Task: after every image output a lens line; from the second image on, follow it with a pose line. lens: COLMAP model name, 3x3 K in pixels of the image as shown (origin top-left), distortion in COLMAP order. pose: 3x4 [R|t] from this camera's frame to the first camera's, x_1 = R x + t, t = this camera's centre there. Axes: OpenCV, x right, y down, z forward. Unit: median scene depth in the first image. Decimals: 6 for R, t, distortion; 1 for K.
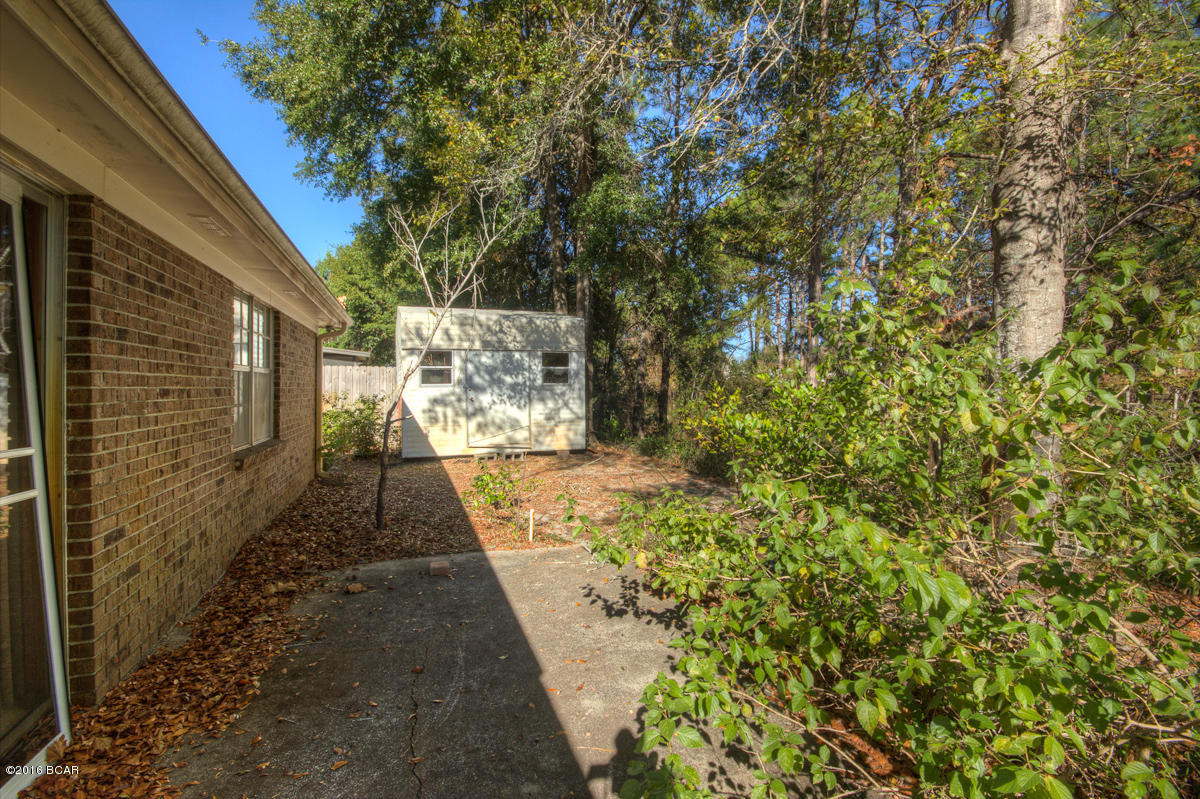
lens RADIAL K [[556.4, 0, 606.8], [0, 556.4, 396.0], [0, 0, 1]] dist [0.003085, -0.004826]
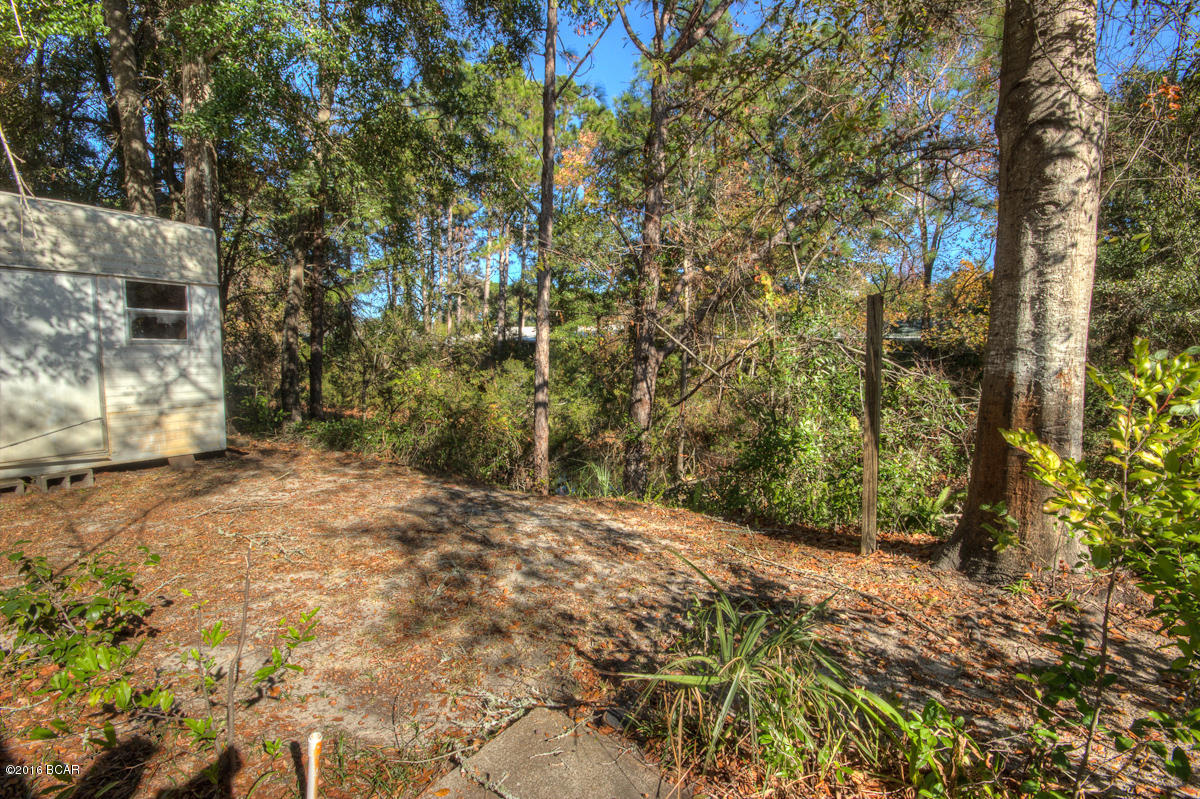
lens RADIAL K [[556.4, 0, 606.8], [0, 556.4, 396.0], [0, 0, 1]] dist [0.003085, -0.004826]
pose [[0.789288, -0.034932, 0.613028, -0.084576], [-0.003981, 0.998068, 0.061998, -0.001199], [-0.614010, -0.051375, 0.787624, 0.288593]]
